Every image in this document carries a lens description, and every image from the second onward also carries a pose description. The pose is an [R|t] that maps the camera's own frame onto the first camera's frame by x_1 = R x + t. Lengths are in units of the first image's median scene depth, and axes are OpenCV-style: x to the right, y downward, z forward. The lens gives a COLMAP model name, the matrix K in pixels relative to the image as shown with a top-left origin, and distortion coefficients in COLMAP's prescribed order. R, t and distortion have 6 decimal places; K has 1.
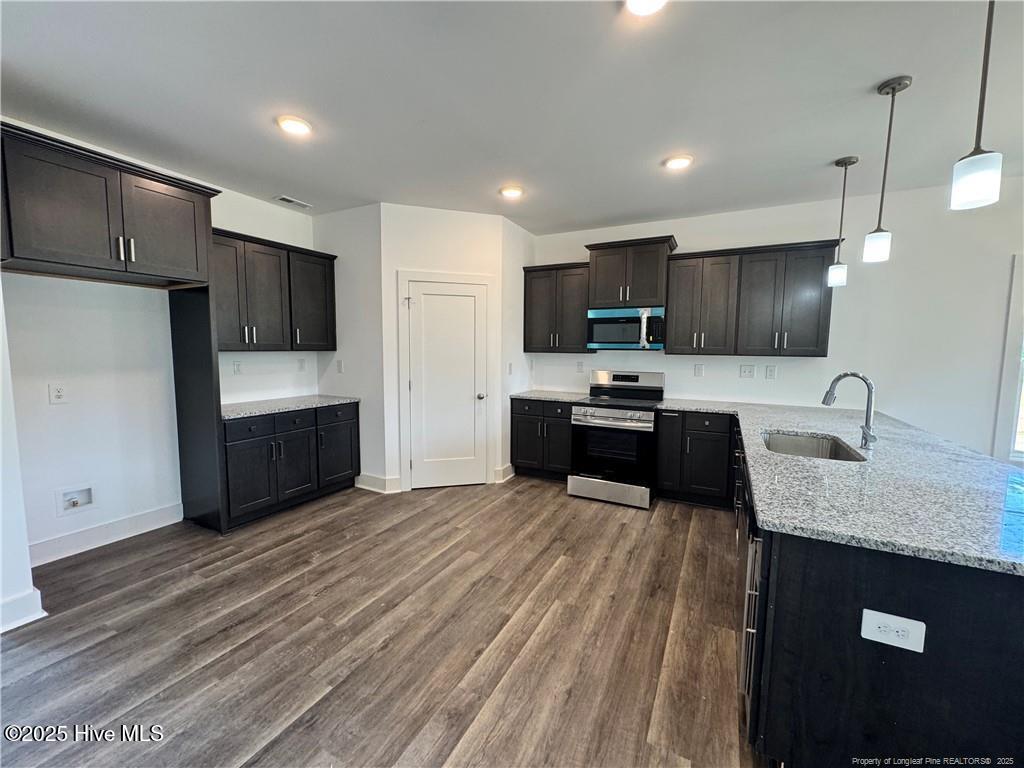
lens RADIAL K [[410.9, 0, 512.4], [0, 410.9, 384.6], [0, 0, 1]] dist [-0.000402, 0.000046]
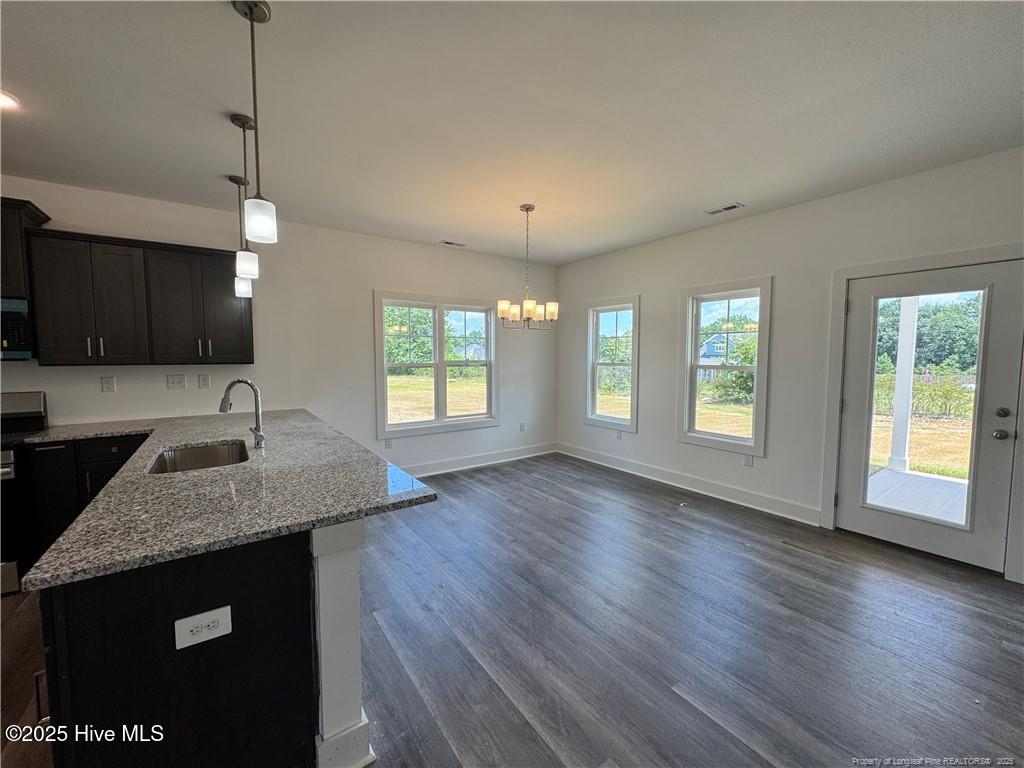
lens RADIAL K [[410.9, 0, 511.5], [0, 410.9, 384.2], [0, 0, 1]] dist [-0.000402, 0.000046]
pose [[0.460299, -0.071586, 0.884873, 0.325533], [0.084684, 0.995739, 0.036504, 0.006420], [-0.883716, 0.058132, 0.464400, -0.177360]]
